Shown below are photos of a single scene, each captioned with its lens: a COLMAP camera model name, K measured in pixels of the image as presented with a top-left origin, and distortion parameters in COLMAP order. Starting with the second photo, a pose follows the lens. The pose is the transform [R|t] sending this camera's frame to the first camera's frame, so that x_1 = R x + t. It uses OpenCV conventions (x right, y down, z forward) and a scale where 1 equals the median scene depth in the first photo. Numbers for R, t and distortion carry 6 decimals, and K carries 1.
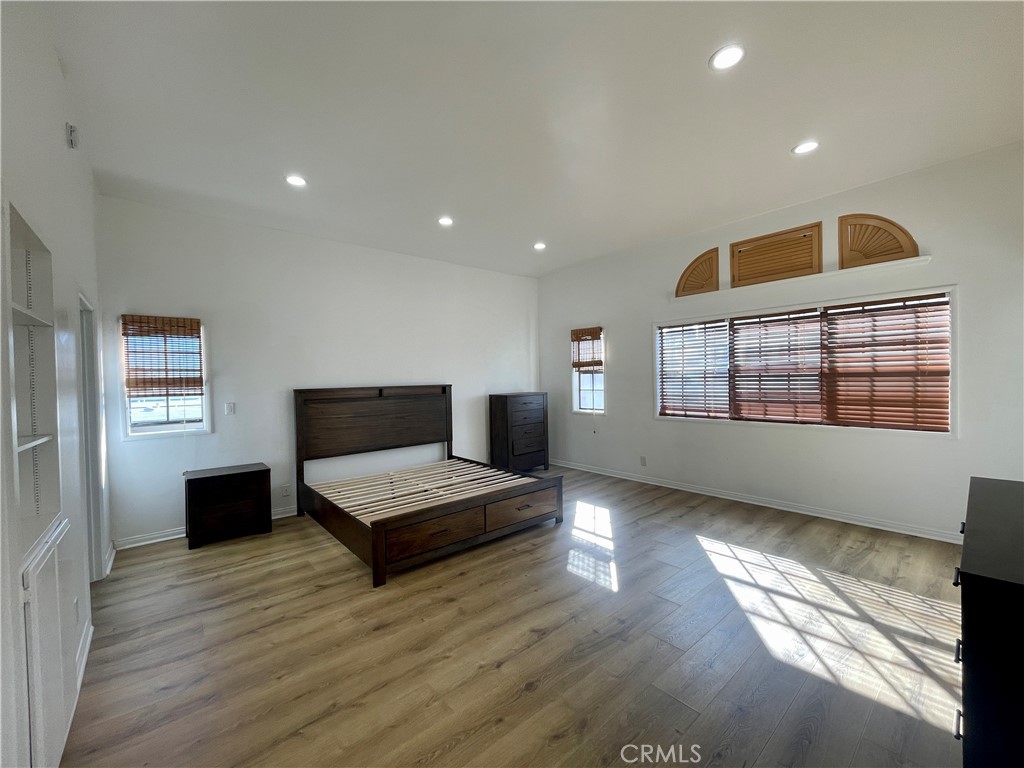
lens RADIAL K [[412.0, 0, 514.2], [0, 412.0, 385.9], [0, 0, 1]] dist [0.000190, -0.000781]
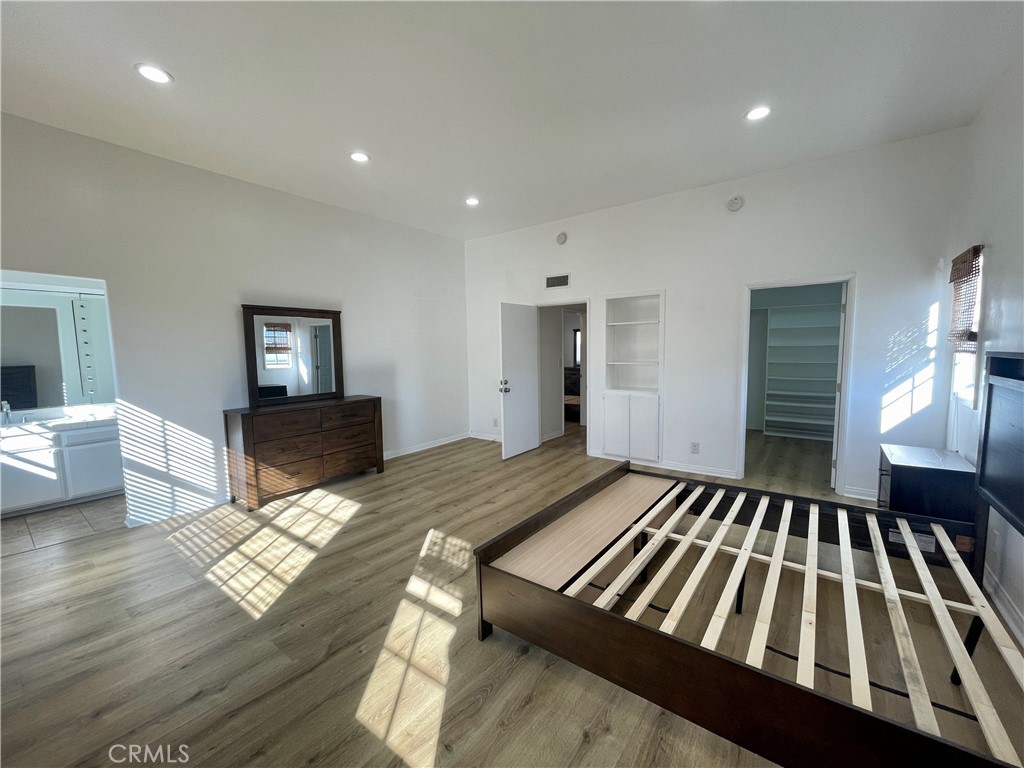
lens RADIAL K [[412.0, 0, 511.3], [0, 412.0, 385.6], [0, 0, 1]] dist [0.000190, -0.000781]
pose [[-0.975101, 0.061928, -0.212938, 0.270274], [0.040018, 0.993591, 0.105709, -0.034353], [0.218120, 0.094556, -0.971330, 2.337228]]
